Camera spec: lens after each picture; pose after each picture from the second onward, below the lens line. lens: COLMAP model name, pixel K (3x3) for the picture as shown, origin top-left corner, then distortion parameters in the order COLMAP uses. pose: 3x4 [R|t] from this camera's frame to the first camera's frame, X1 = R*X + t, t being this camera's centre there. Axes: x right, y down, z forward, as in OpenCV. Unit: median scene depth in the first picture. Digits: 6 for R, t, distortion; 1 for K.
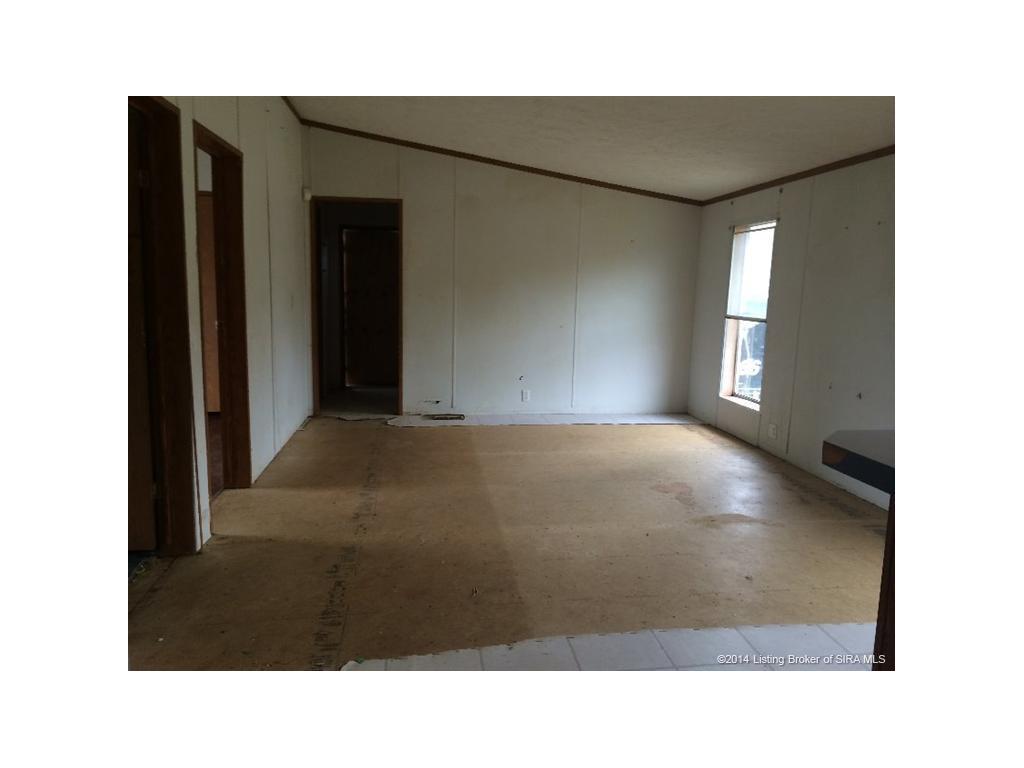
lens RADIAL K [[656.1, 0, 517.6], [0, 656.1, 376.7], [0, 0, 1]] dist [0.046774, -0.004313]
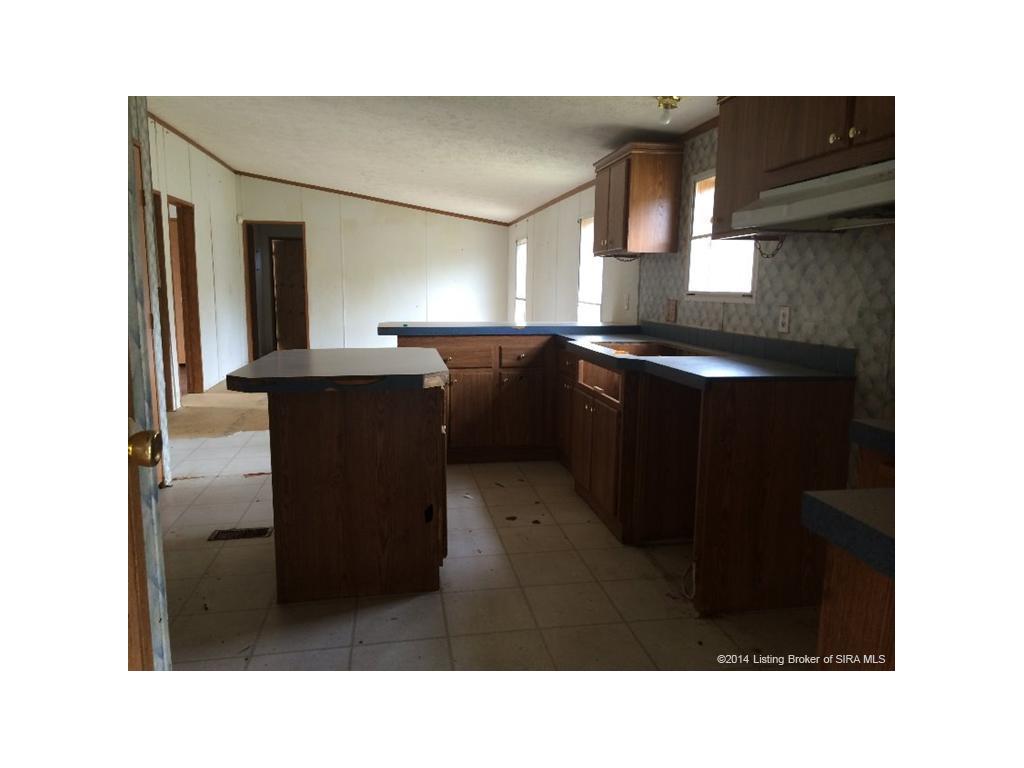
lens RADIAL K [[656.1, 0, 505.0], [0, 656.1, 390.8], [0, 0, 1]] dist [0.046774, -0.004313]
pose [[0.999746, -0.008918, 0.020696, 0.265306], [0.008473, 0.999733, 0.021520, 0.095670], [-0.020883, -0.021340, 0.999554, -0.568884]]
